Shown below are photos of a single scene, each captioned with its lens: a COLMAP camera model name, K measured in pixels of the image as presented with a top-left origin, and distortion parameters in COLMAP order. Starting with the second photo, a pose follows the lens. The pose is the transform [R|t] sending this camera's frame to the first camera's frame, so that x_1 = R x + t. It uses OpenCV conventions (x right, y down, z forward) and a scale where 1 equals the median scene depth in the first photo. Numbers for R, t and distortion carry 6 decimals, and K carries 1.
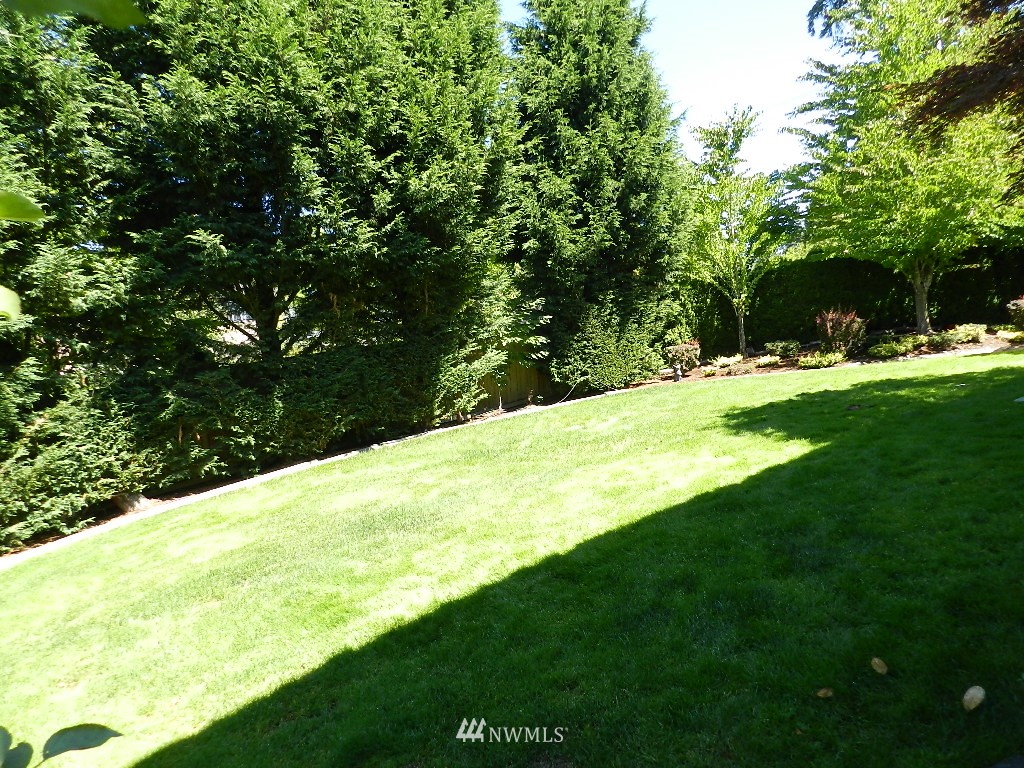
lens RADIAL K [[692.5, 0, 512.0], [0, 692.5, 384.1], [0, 0, 1]] dist [0.001336, 0.000632]
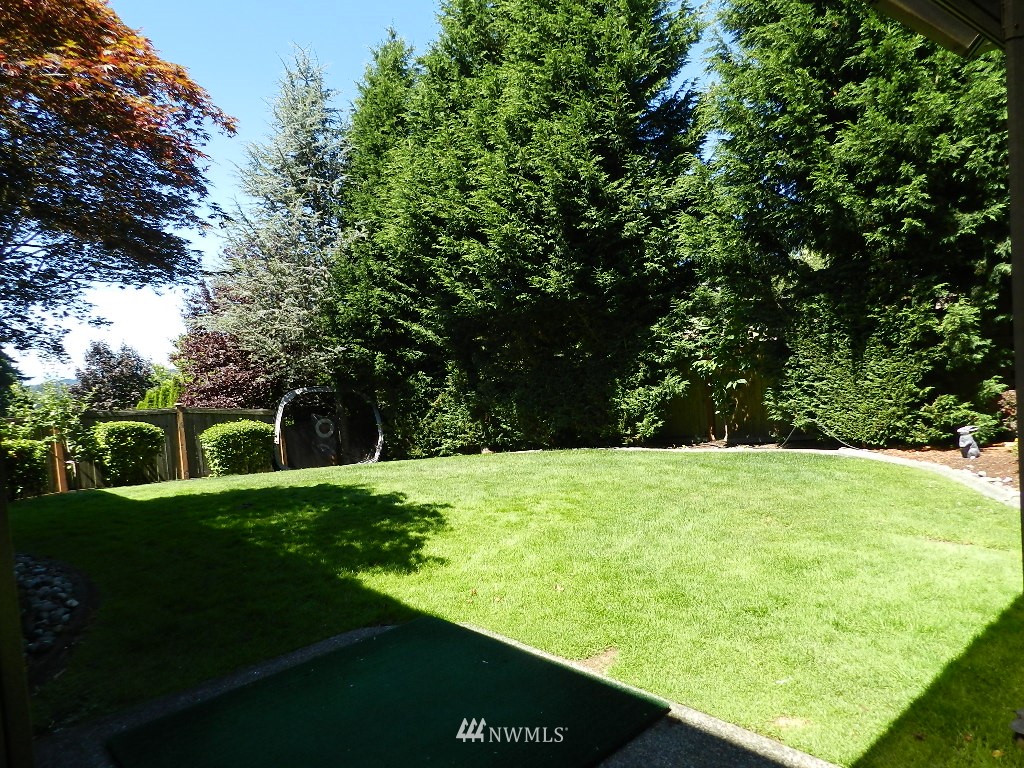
lens RADIAL K [[692.5, 0, 512.0], [0, 692.5, 383.3], [0, 0, 1]] dist [0.001336, 0.000632]
pose [[-0.041152, 0.143467, -0.988799, 0.913158], [0.071451, 0.987526, 0.140309, -0.188558], [0.996595, -0.064877, -0.050889, 0.842750]]
